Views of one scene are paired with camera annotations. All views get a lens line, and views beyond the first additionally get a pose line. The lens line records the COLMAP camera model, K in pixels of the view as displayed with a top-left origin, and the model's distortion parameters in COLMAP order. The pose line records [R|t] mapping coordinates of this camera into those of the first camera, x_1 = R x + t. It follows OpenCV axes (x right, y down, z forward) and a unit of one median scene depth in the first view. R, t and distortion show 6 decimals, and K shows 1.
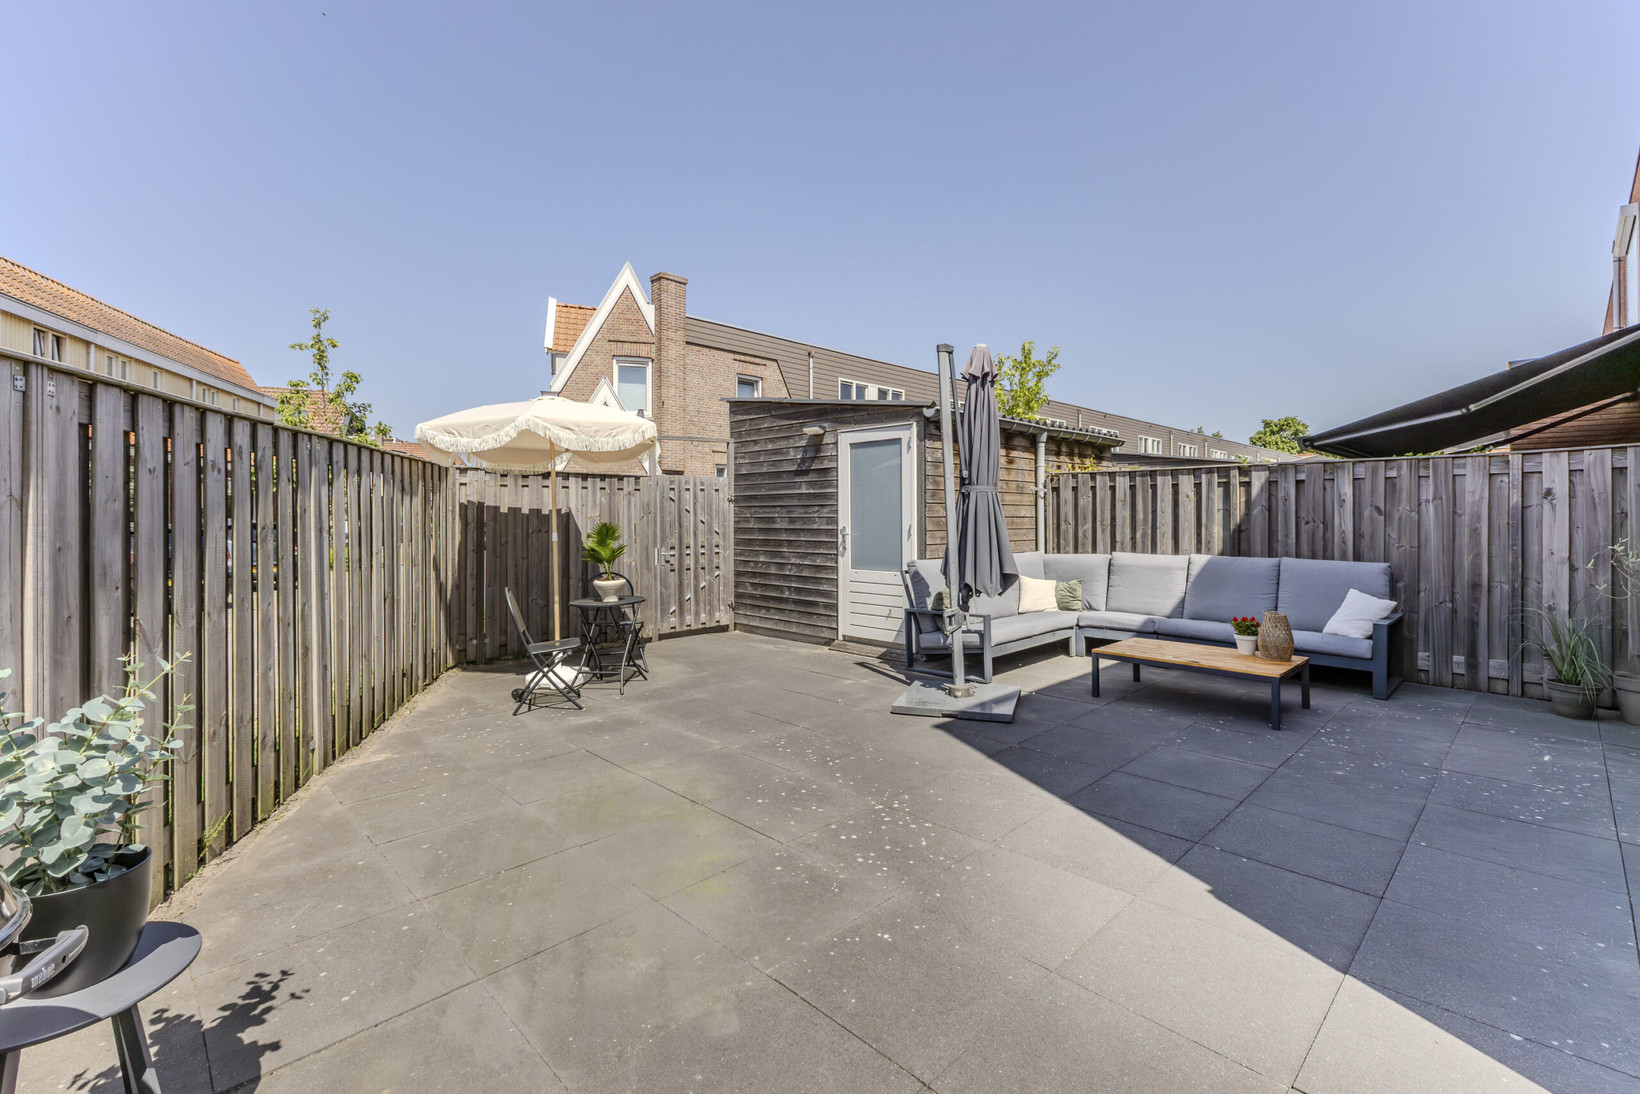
lens RADIAL K [[714.7, 0, 816.9], [0, 714.7, 510.5], [0, 0, 1]] dist [0.009855, -0.002510]
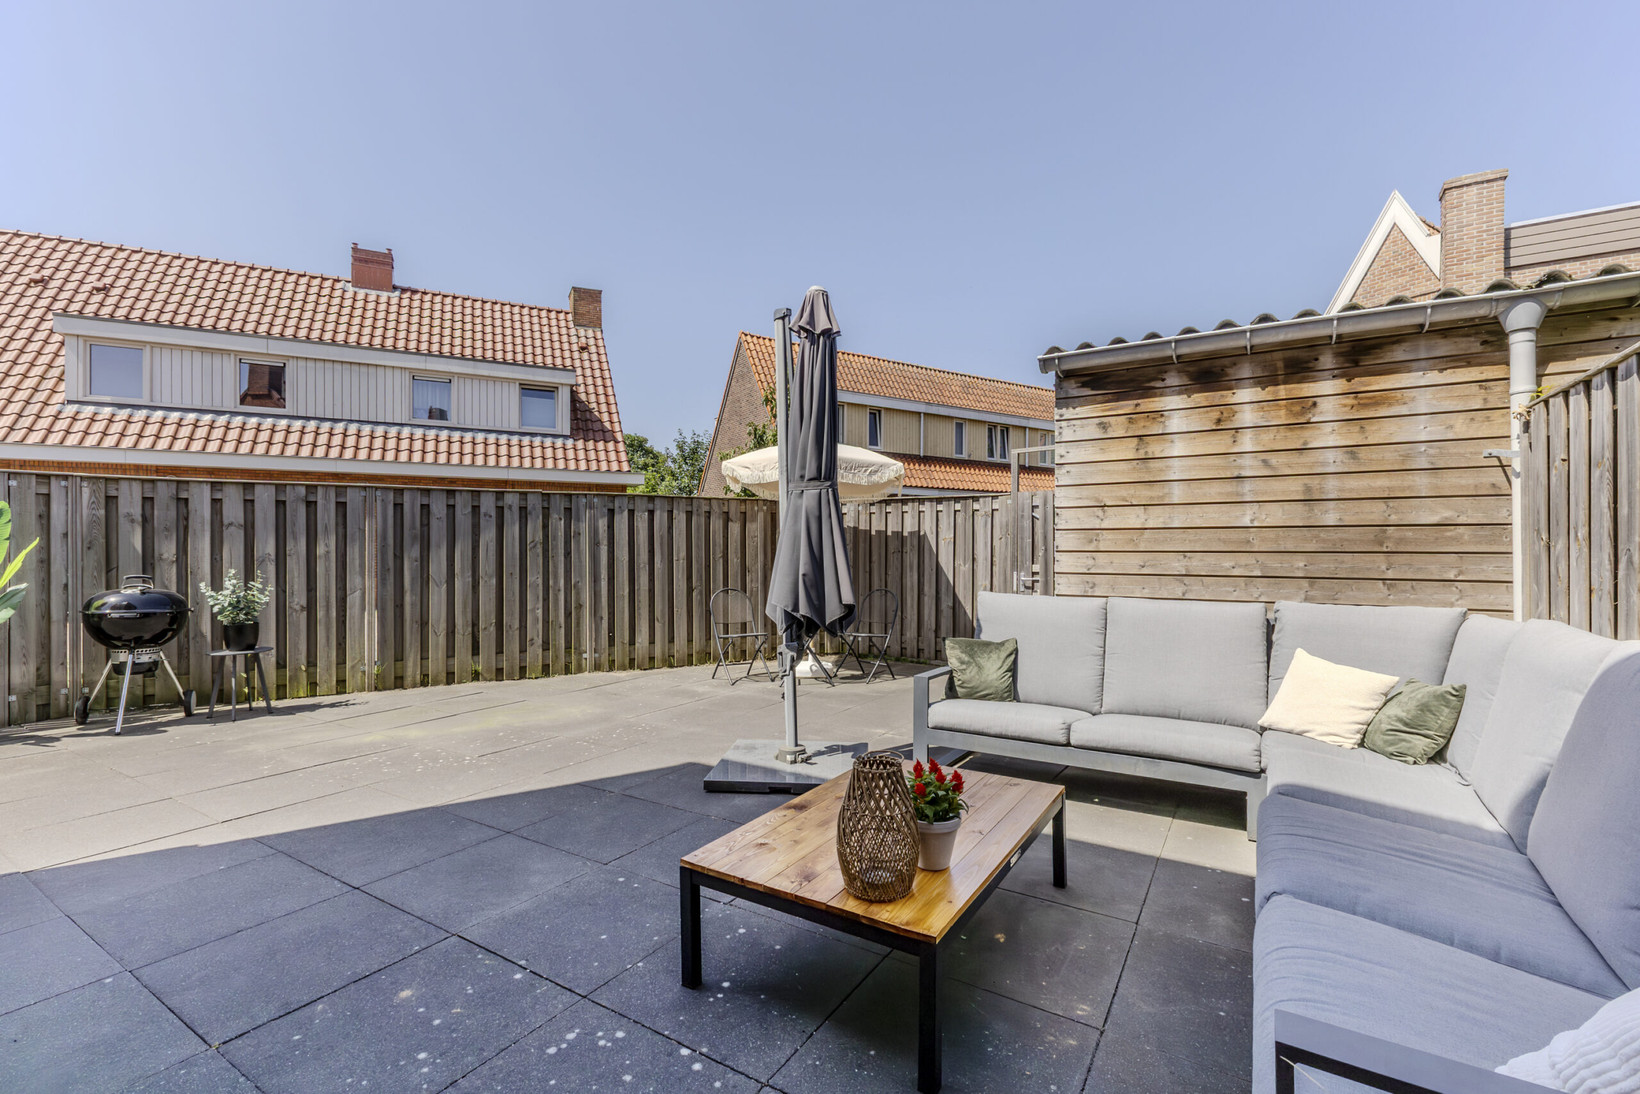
lens RADIAL K [[714.7, 0, 818.5], [0, 714.7, 548.7], [0, 0, 1]] dist [0.009855, -0.002510]
pose [[0.242476, -0.000412, -0.970157, 1.217892], [0.000753, 1.000000, -0.000237, 0.044786], [0.970157, -0.000673, 0.242476, 1.091066]]
